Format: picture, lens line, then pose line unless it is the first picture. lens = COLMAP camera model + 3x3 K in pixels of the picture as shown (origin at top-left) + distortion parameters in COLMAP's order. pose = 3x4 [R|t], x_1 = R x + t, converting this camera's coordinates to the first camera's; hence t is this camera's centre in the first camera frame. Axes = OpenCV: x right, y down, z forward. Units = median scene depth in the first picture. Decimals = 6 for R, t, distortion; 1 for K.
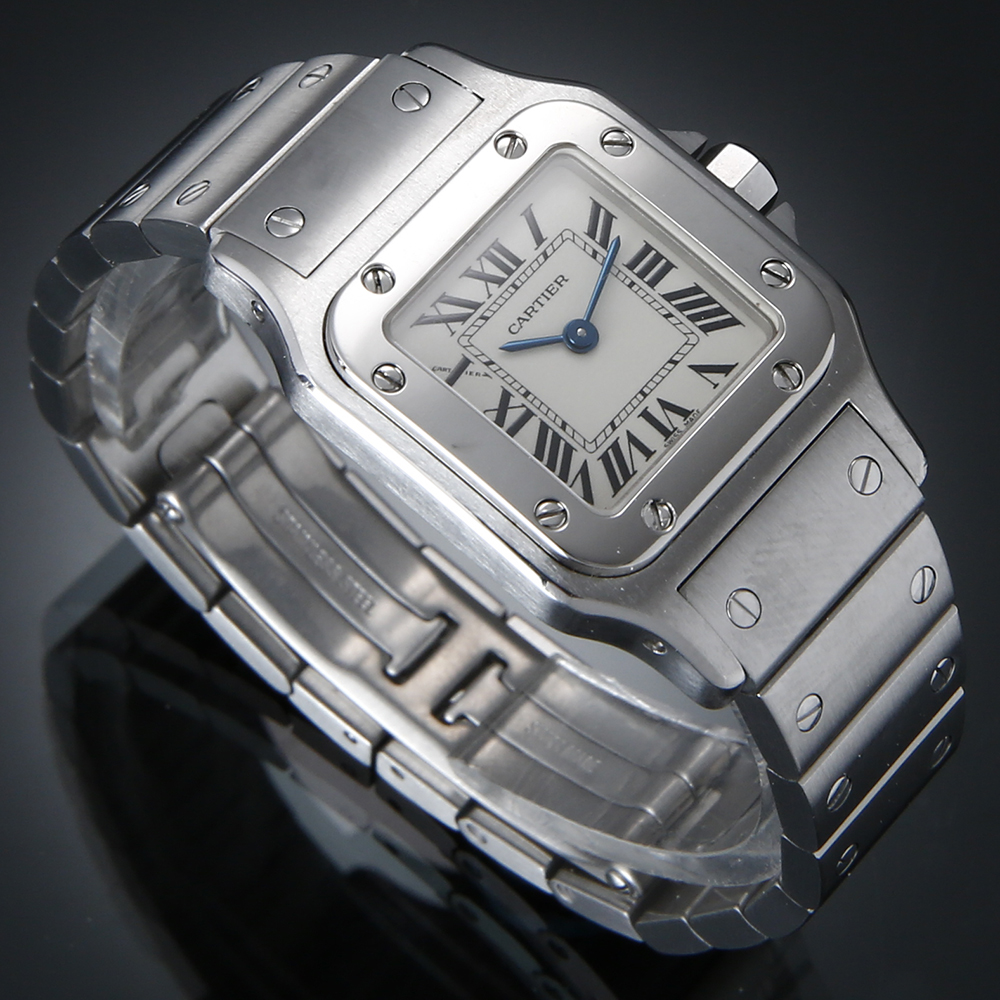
lens RADIAL K [[5091.9, 0, 500.0], [0, 5091.9, 500.0], [0, 0, 1]] dist [-0.420094, 2.255307]
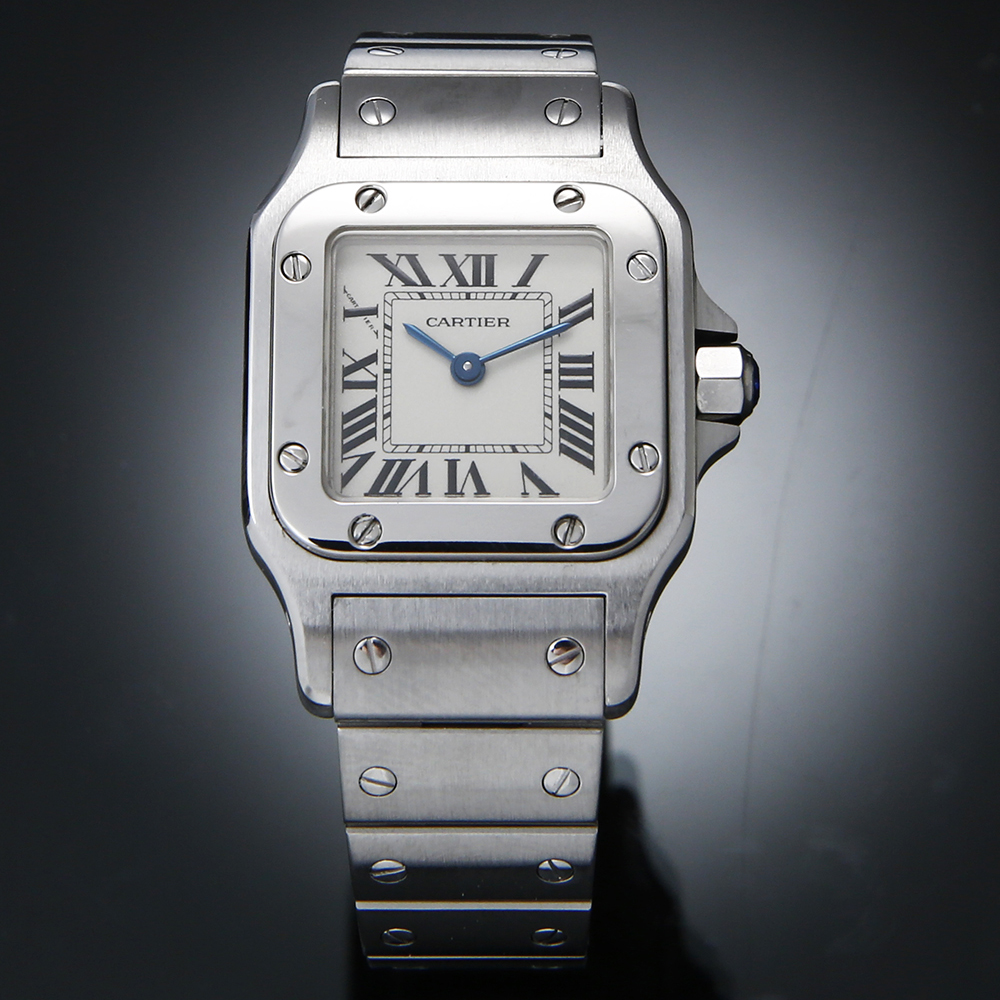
lens RADIAL K [[5091.9, 0, 500.0], [0, 5091.9, 500.0], [0, 0, 1]] dist [-0.420094, 2.255307]
pose [[0.626913, 0.675093, -0.388882, 0.443296], [-0.664284, 0.723984, 0.185938, -0.210798], [0.407070, 0.141761, 0.902329, 0.059918]]
